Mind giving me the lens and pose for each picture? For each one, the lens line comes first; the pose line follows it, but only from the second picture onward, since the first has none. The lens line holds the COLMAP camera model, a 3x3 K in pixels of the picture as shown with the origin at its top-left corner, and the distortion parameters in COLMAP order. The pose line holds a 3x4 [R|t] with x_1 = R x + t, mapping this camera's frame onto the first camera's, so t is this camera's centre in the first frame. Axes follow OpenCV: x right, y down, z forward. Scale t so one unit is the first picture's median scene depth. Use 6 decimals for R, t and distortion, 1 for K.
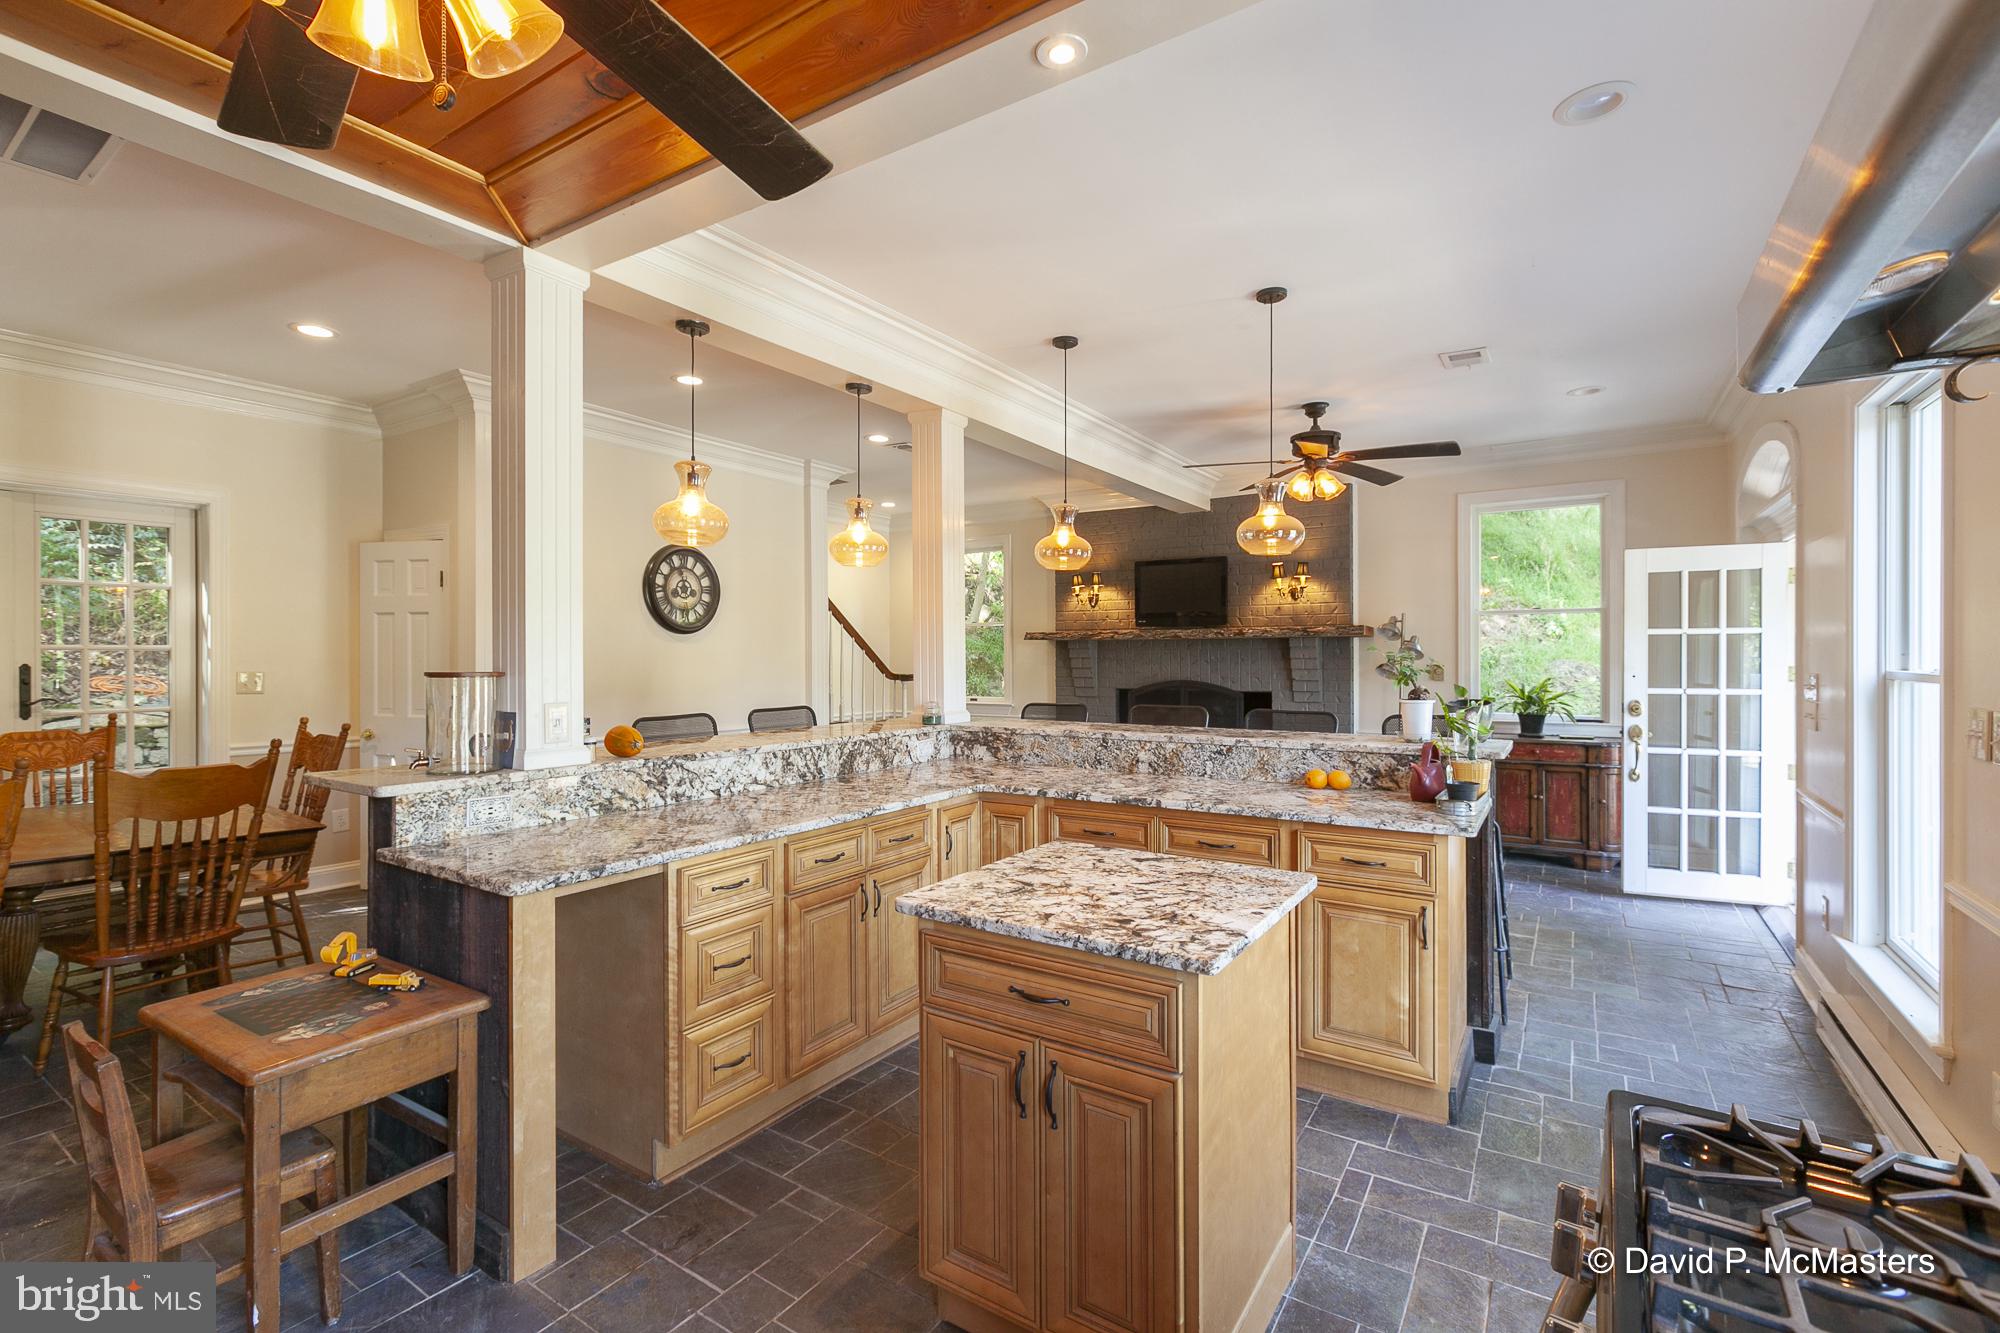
lens RADIAL K [[895.3, 0, 971.5], [0, 895.3, 656.9], [0, 0, 1]] dist [0.001402, -0.001890]
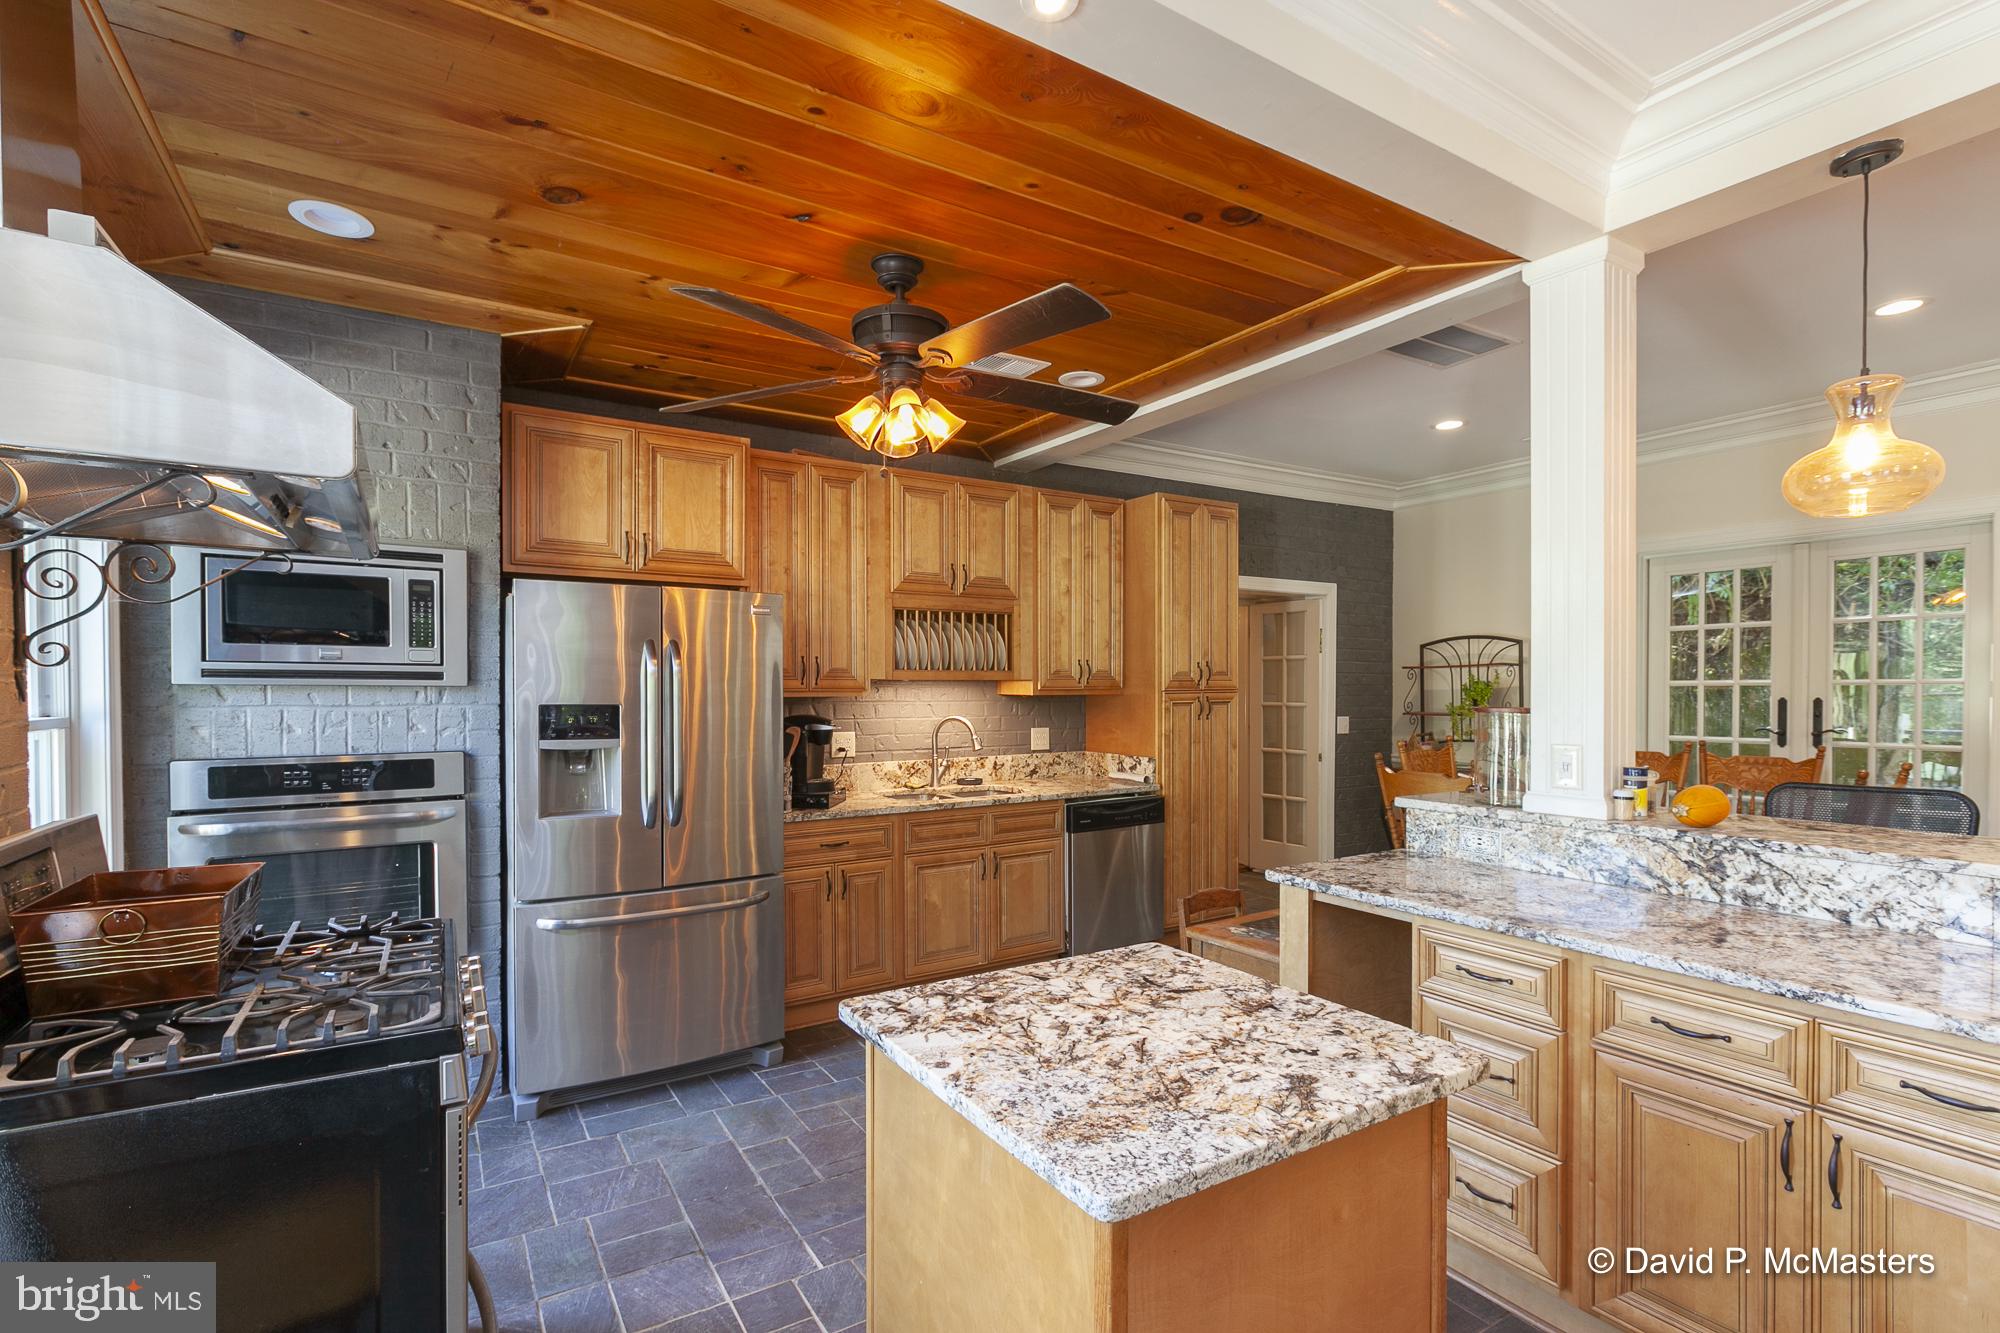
lens RADIAL K [[895.3, 0, 983.5], [0, 895.3, 698.6], [0, 0, 1]] dist [0.001402, -0.001890]
pose [[-0.399274, 0.009487, -0.916783, 0.895579], [-0.001084, 0.999941, 0.010819, -0.005479], [0.916831, 0.005314, -0.399240, 1.241991]]
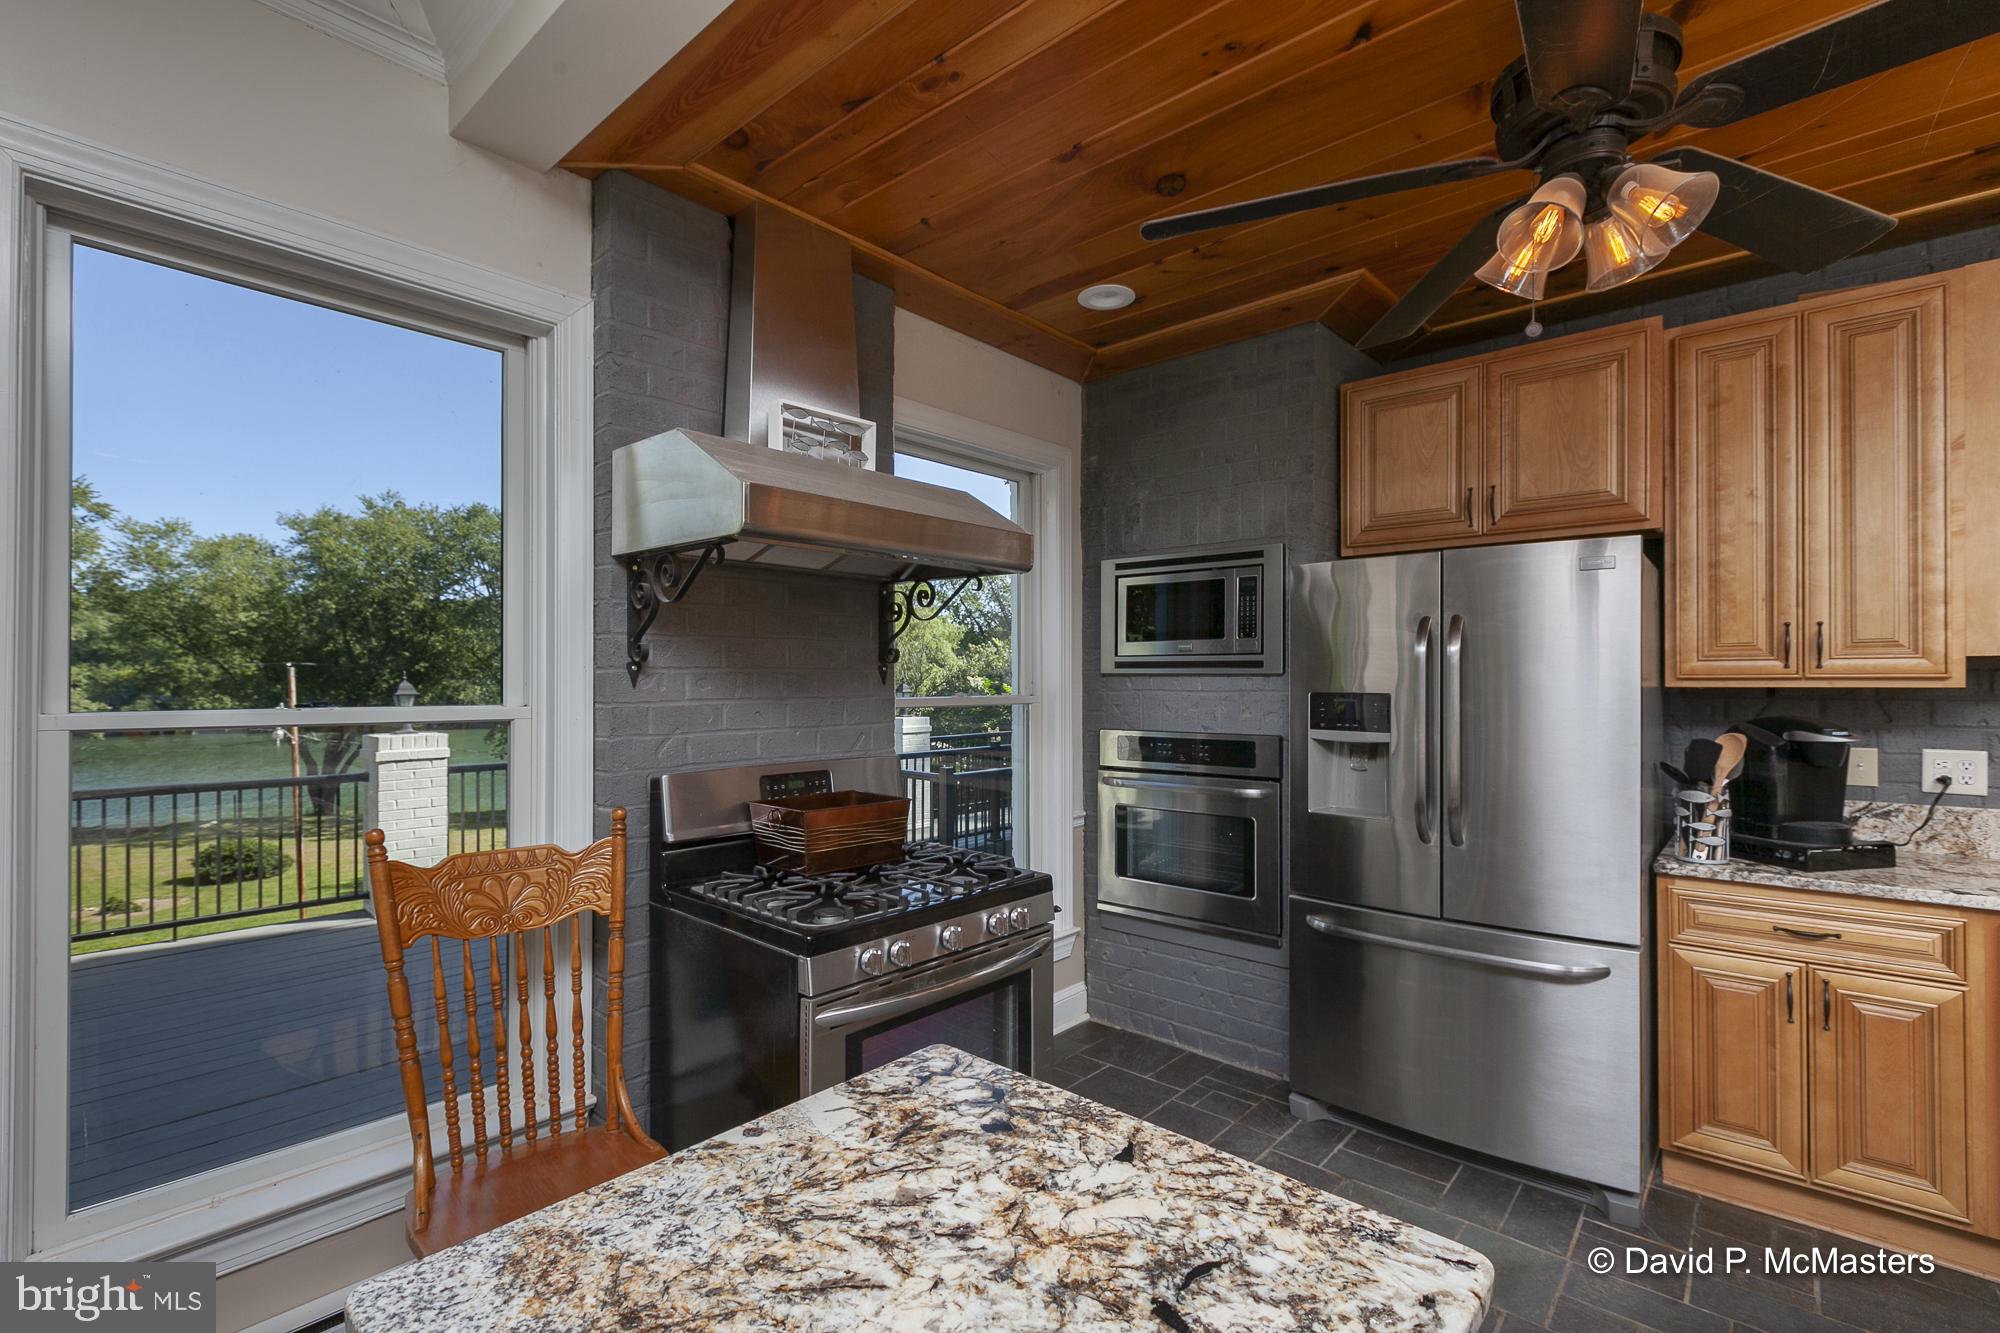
lens RADIAL K [[895.3, 0, 997.0], [0, 895.3, 675.6], [0, 0, 1]] dist [0.001402, -0.001890]
pose [[-0.993384, 0.001069, 0.114836, 0.096137], [0.000793, 0.999997, -0.002449, -0.001269], [-0.114838, -0.002342, -0.993381, 1.471188]]
